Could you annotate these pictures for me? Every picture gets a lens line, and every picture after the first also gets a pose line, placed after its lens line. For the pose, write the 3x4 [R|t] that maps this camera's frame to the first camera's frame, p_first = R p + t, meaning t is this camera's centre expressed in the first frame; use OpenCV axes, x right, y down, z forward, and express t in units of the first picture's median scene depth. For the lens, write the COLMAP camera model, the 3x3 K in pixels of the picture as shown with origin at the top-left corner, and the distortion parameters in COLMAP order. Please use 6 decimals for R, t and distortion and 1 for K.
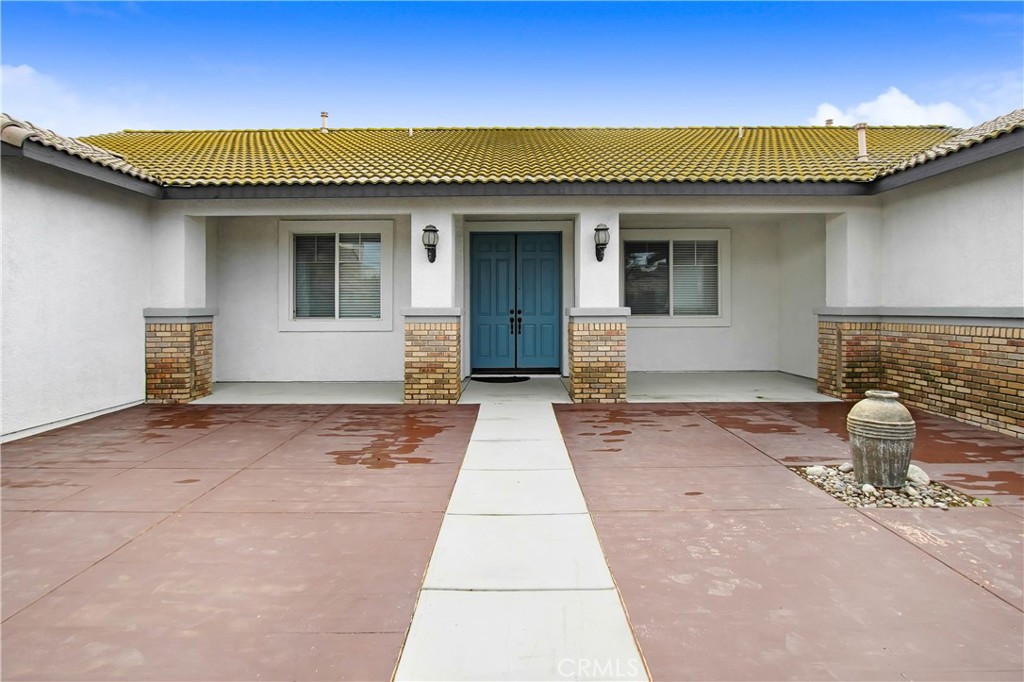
lens RADIAL K [[565.8, 0, 512.3], [0, 565.8, 332.9], [0, 0, 1]] dist [-0.020191, 0.000629]
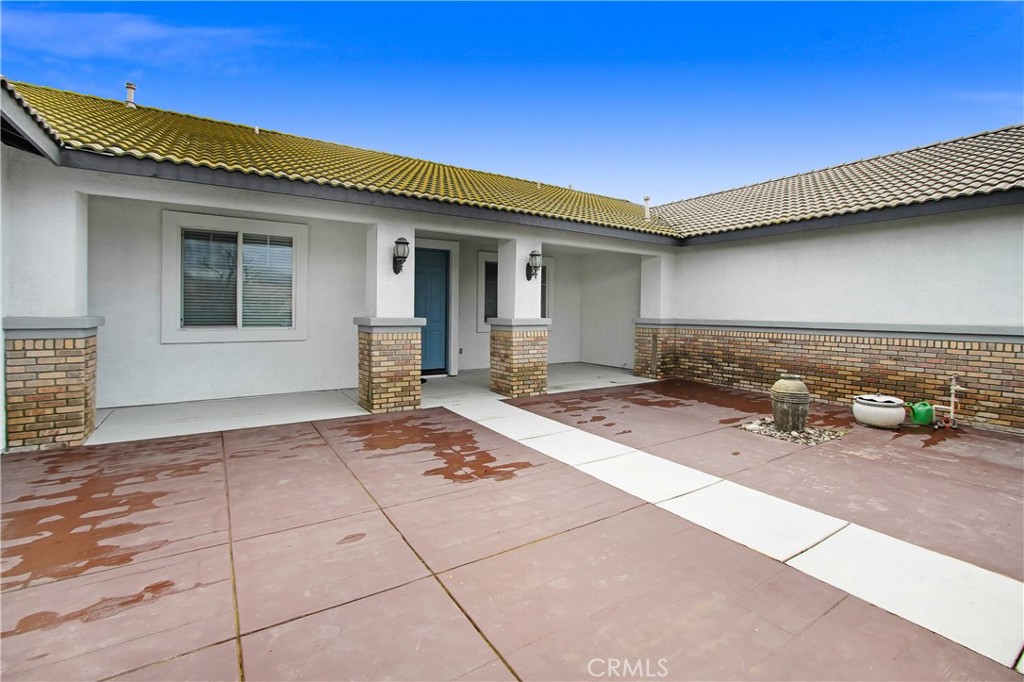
lens RADIAL K [[465.0, 0, 512.7], [0, 465.0, 336.1], [0, 0, 1]] dist [-0.024832, 0.004442]
pose [[0.830752, -0.017262, 0.556375, -0.439306], [0.011152, 0.999835, 0.014370, -0.021497], [-0.556531, -0.005733, 0.830807, 0.183041]]
